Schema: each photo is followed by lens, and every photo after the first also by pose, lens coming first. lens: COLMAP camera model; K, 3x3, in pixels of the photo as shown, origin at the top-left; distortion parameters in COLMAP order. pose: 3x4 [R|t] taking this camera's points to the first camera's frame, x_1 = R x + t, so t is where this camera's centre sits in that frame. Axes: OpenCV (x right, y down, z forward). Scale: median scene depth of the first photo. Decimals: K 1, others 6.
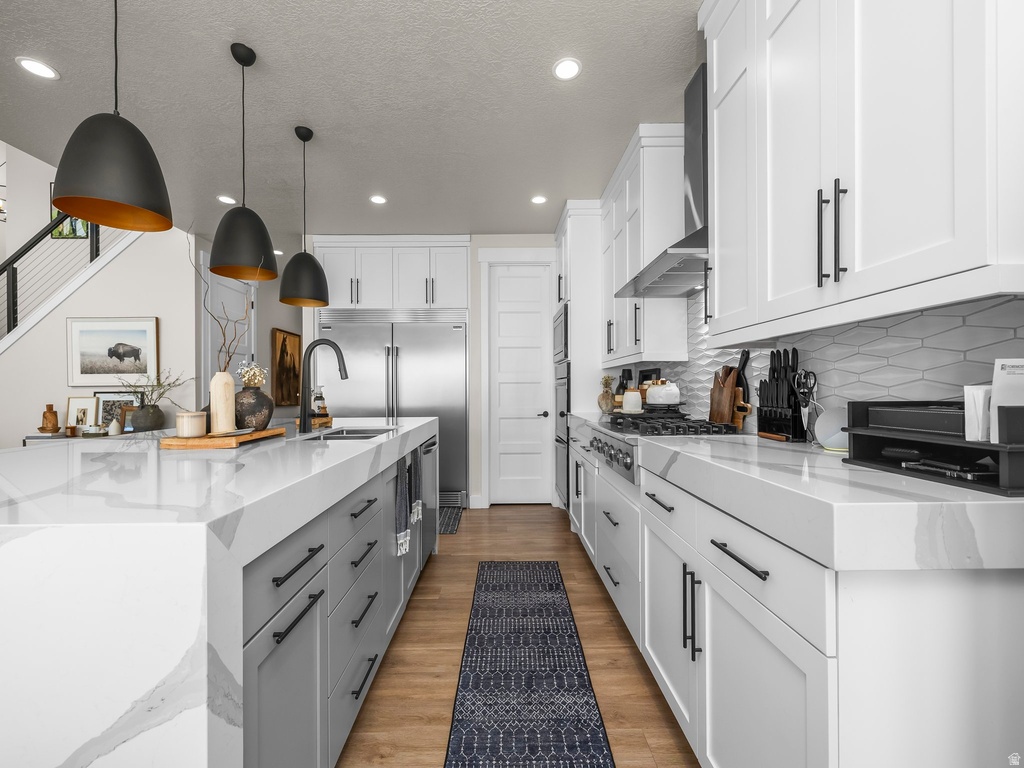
lens RADIAL K [[432.1, 0, 509.1], [0, 432.1, 388.2], [0, 0, 1]] dist [0.001065, -0.000175]
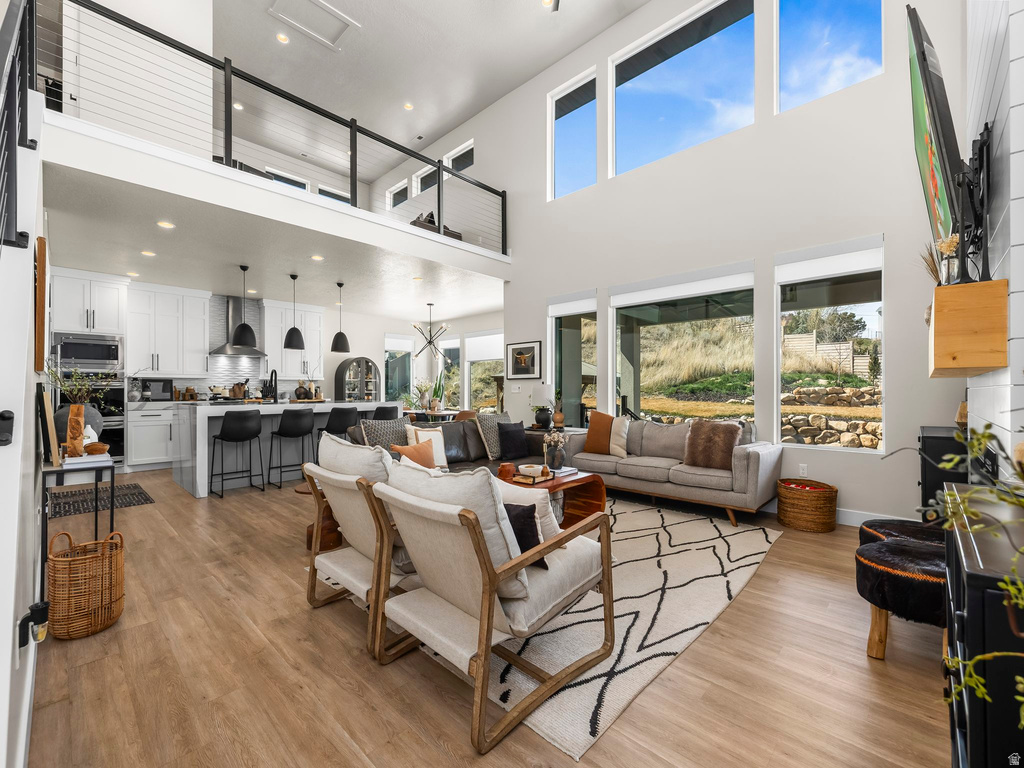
lens RADIAL K [[432.1, 0, 509.1], [0, 432.1, 389.5], [0, 0, 1]] dist [0.001065, -0.000175]
pose [[-0.708068, 0.008769, 0.706090, -3.665806], [0.005827, 0.999961, -0.006575, 0.045806], [-0.706121, -0.000541, -0.708091, 1.991500]]
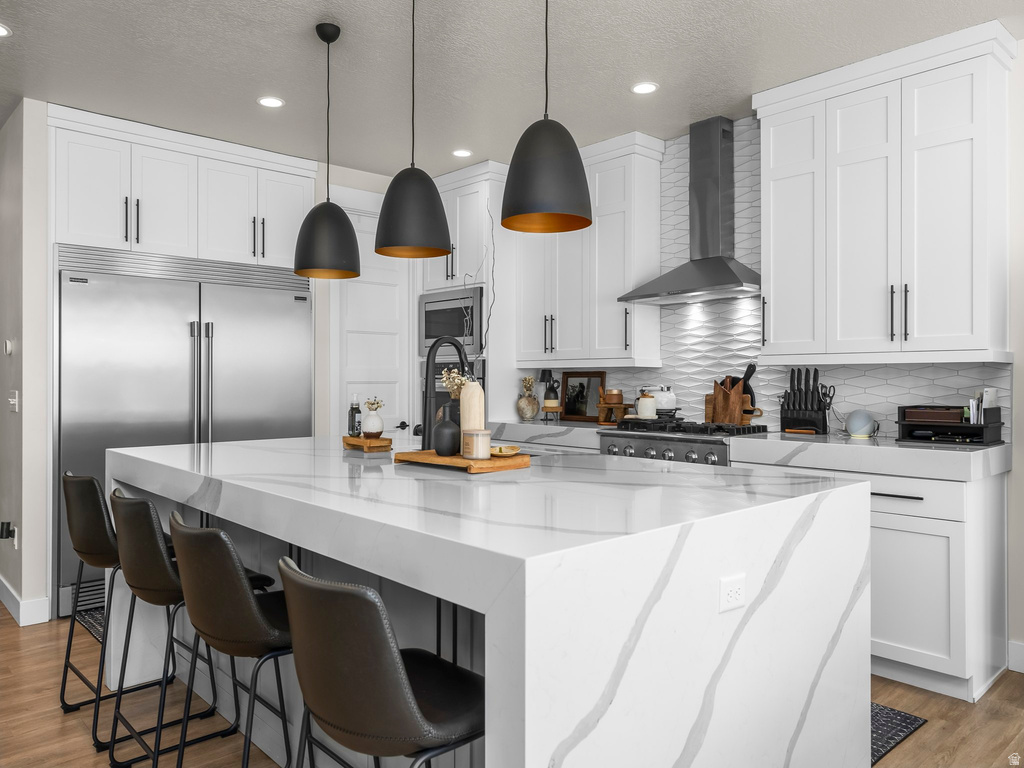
lens RADIAL K [[735.2, 0, 504.2], [0, 735.2, 380.8], [0, 0, 1]] dist [-0.010839, 0.007382]
pose [[0.753394, 0.006154, 0.657540, -1.296794], [-0.006617, 0.999977, -0.001778, -0.031528], [-0.657536, -0.003011, 0.753417, -0.105448]]
